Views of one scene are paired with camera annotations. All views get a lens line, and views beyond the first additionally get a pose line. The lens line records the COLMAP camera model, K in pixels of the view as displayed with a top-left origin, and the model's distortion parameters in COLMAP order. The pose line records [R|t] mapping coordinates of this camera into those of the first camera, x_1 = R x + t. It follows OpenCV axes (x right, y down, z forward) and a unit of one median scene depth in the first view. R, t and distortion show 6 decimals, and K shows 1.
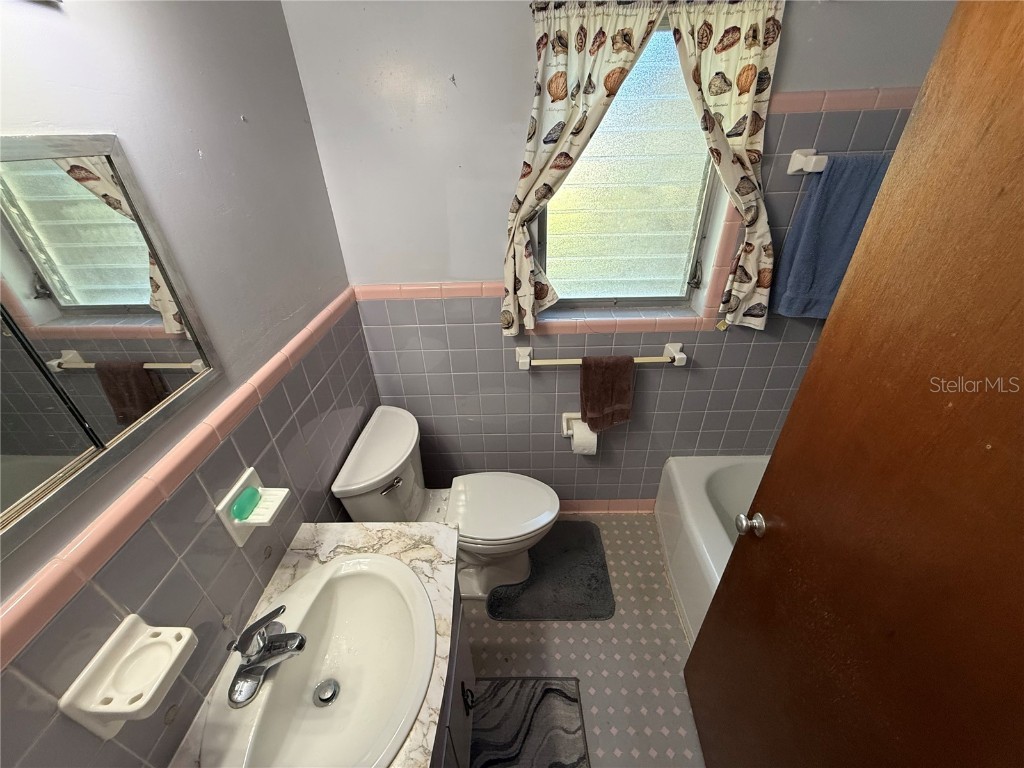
lens RADIAL K [[408.0, 0, 511.2], [0, 408.0, 381.9], [0, 0, 1]] dist [0.000380, -0.000062]
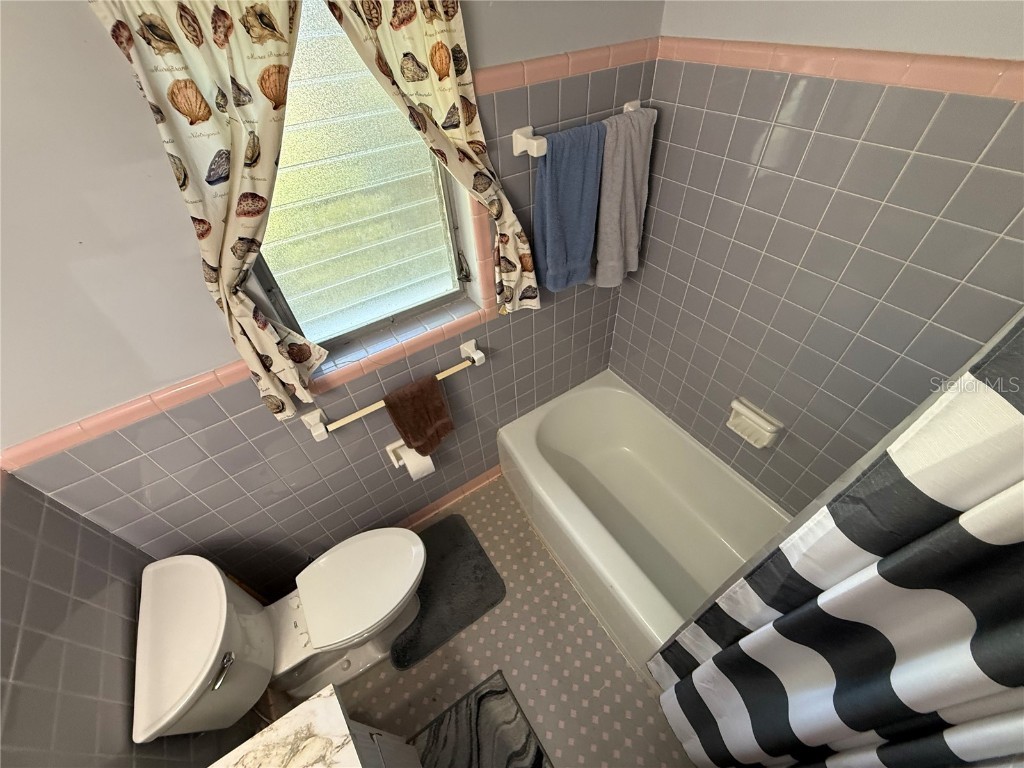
lens RADIAL K [[408.0, 0, 510.1], [0, 408.0, 384.1], [0, 0, 1]] dist [0.000380, -0.000062]
pose [[0.830618, -0.409521, 0.377315, 0.094109], [0.321275, 0.905886, 0.275956, -0.278353], [-0.454814, -0.107992, 0.884014, 0.112170]]
